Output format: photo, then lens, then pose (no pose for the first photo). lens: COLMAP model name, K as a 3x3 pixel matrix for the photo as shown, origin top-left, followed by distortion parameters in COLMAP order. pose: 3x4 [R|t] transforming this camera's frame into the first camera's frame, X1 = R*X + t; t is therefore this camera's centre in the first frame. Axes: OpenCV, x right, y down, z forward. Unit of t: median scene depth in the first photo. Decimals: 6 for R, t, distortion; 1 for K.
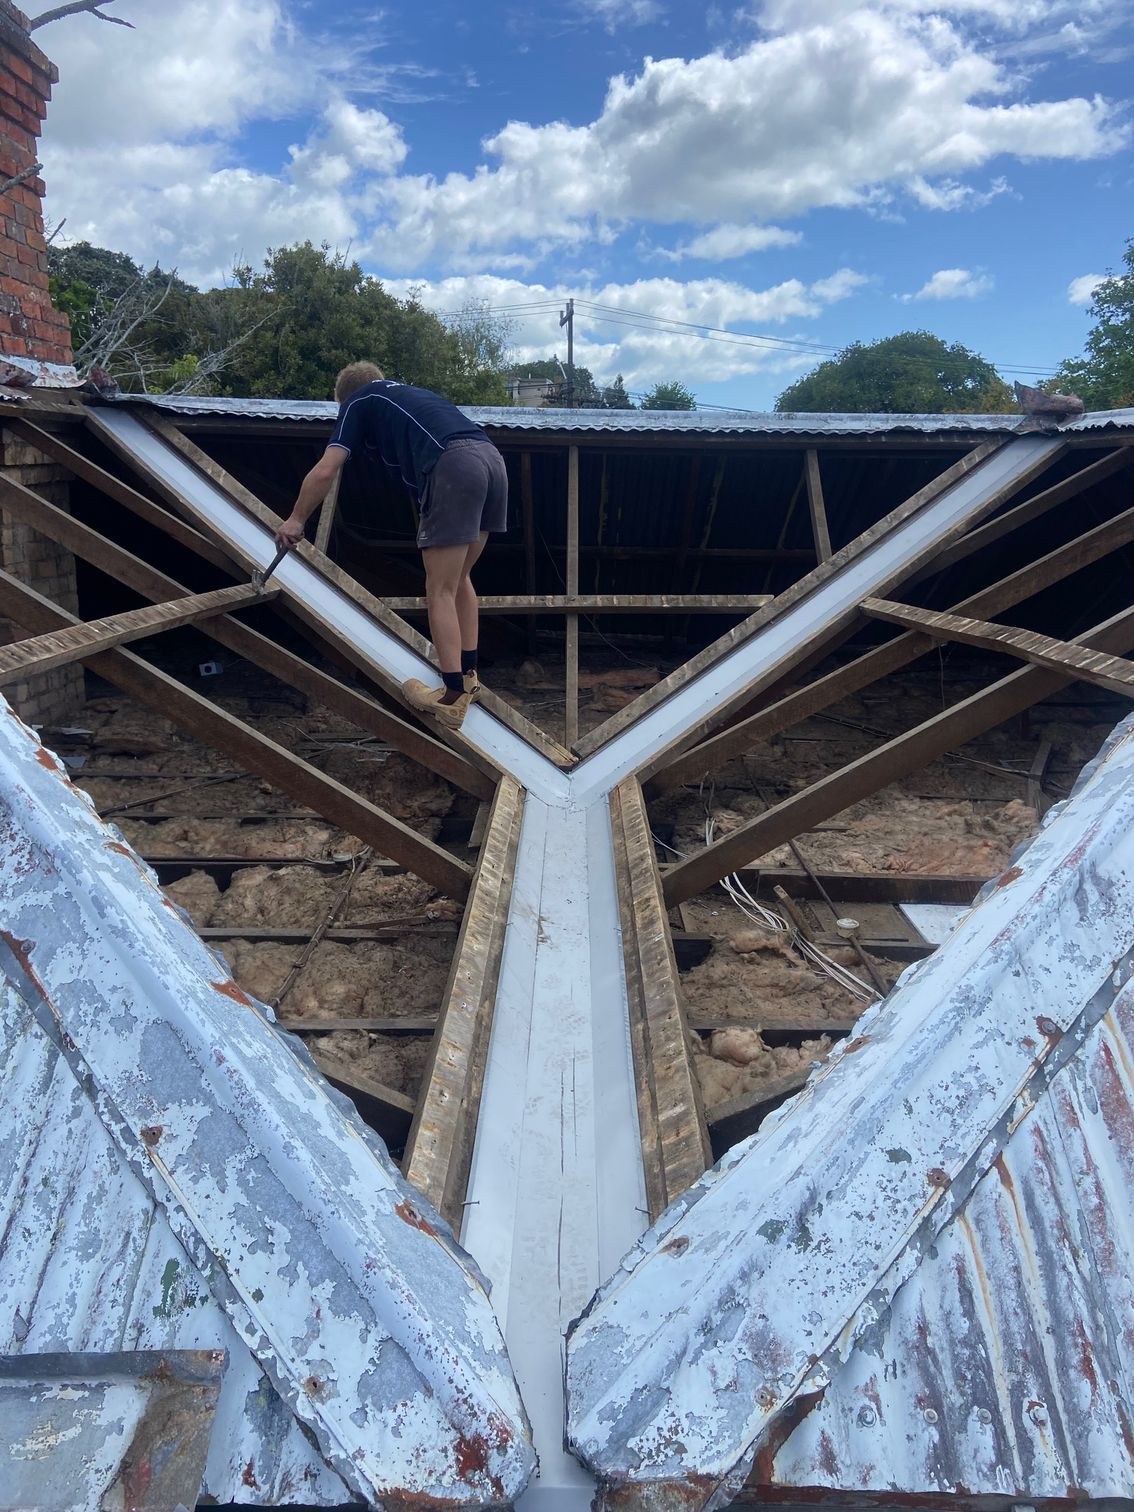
lens RADIAL K [[1141.2, 0, 570.9], [0, 1141.2, 713.0], [0, 0, 1]] dist [0.145187, -0.181094]
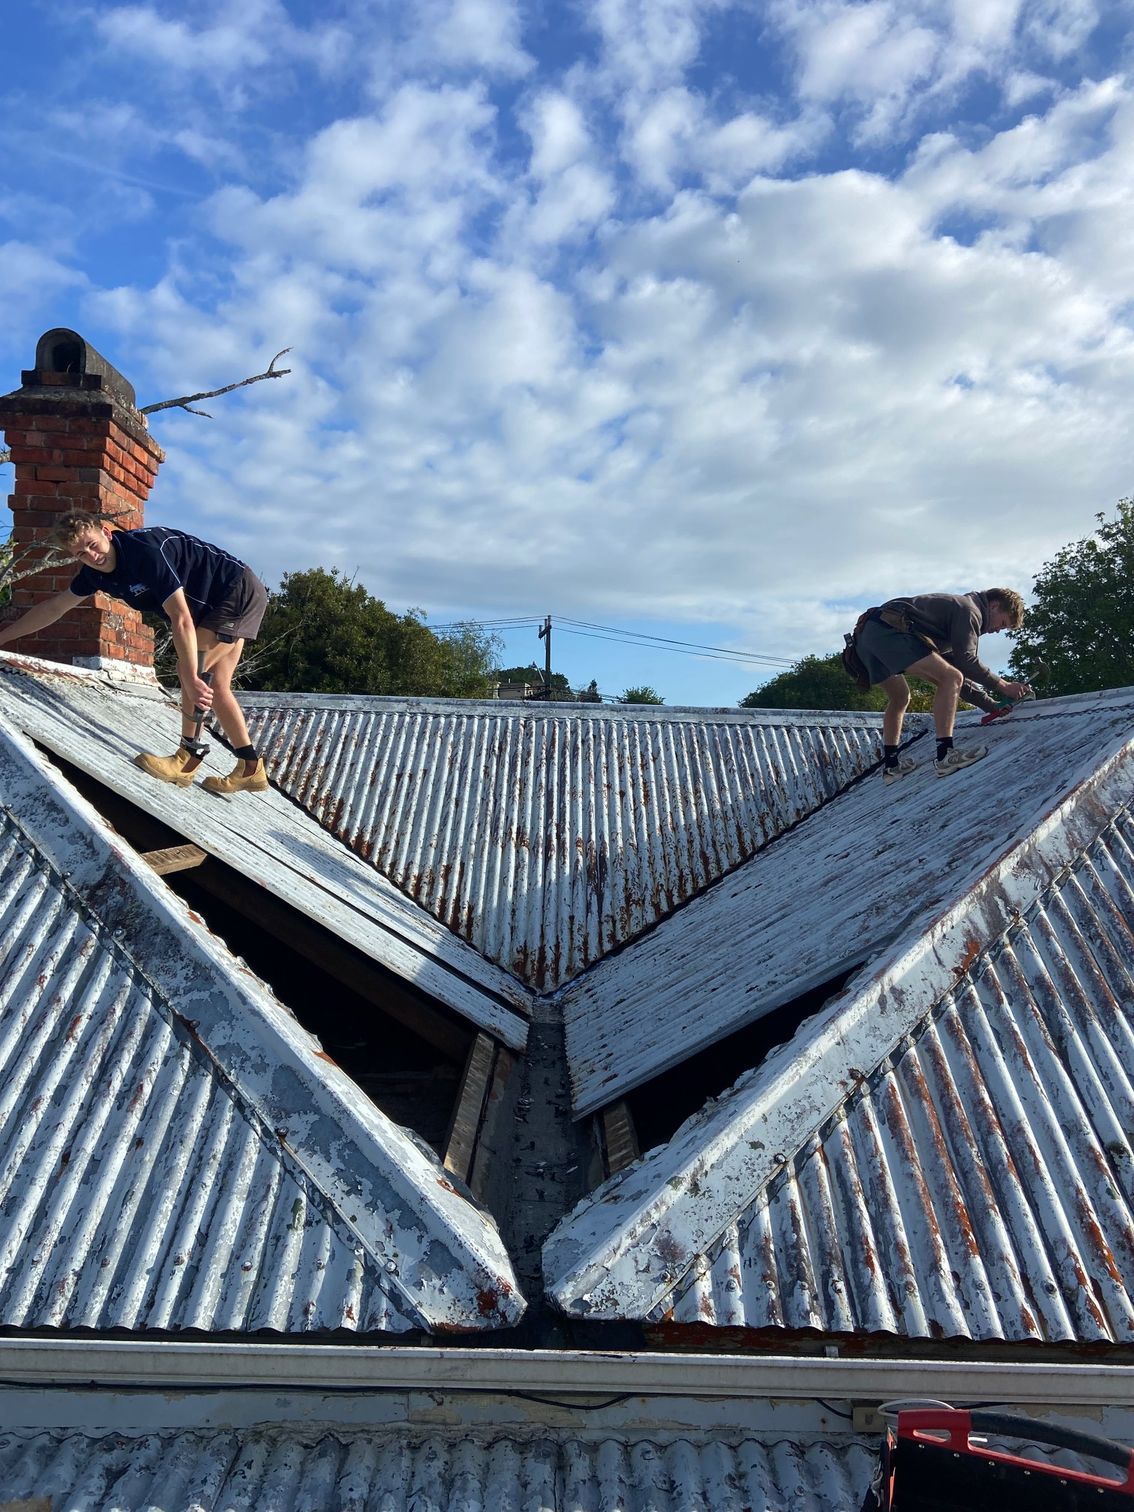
lens RADIAL K [[1141.2, 0, 570.9], [0, 1141.2, 713.0], [0, 0, 1]] dist [0.145187, -0.181094]
pose [[0.999748, 0.009206, 0.020489, -0.007646], [-0.003705, 0.967249, -0.253803, 0.205901], [-0.022155, 0.253663, 0.967039, -0.634853]]
